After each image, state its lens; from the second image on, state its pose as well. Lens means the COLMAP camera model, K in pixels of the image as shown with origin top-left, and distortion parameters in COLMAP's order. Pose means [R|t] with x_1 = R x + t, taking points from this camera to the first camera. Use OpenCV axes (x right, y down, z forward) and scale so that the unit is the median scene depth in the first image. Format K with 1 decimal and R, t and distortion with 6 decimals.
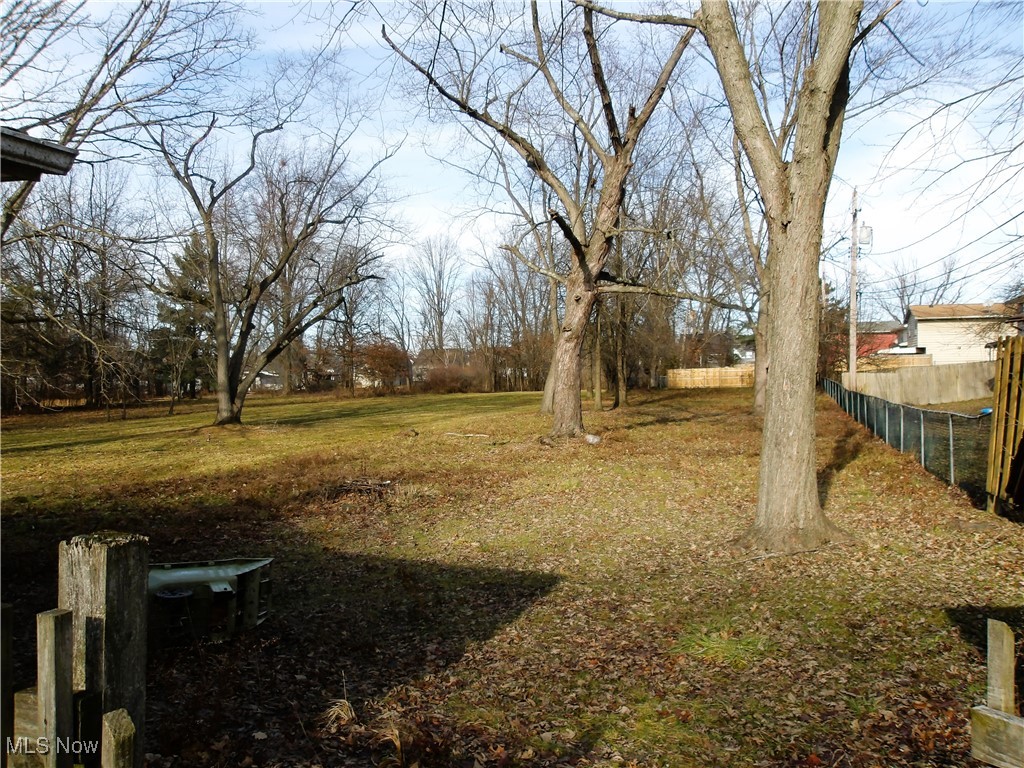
lens RADIAL K [[843.8, 0, 512.0], [0, 843.8, 384.0], [0, 0, 1]] dist [-0.000324, 0.004777]
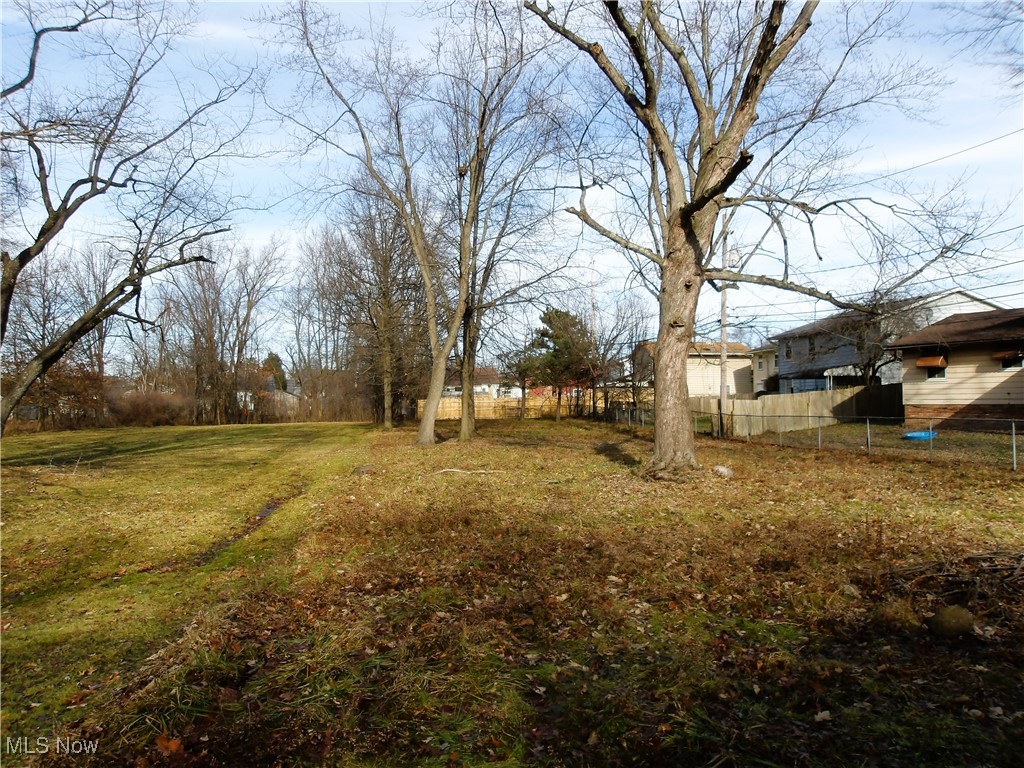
lens RADIAL K [[843.8, 0, 512.0], [0, 843.8, 384.0], [0, 0, 1]] dist [-0.000324, 0.004777]
pose [[0.907097, 0.018384, 0.420520, -0.222186], [-0.000187, 0.999063, -0.043272, 0.011743], [-0.420921, 0.039173, 0.906251, 0.228576]]
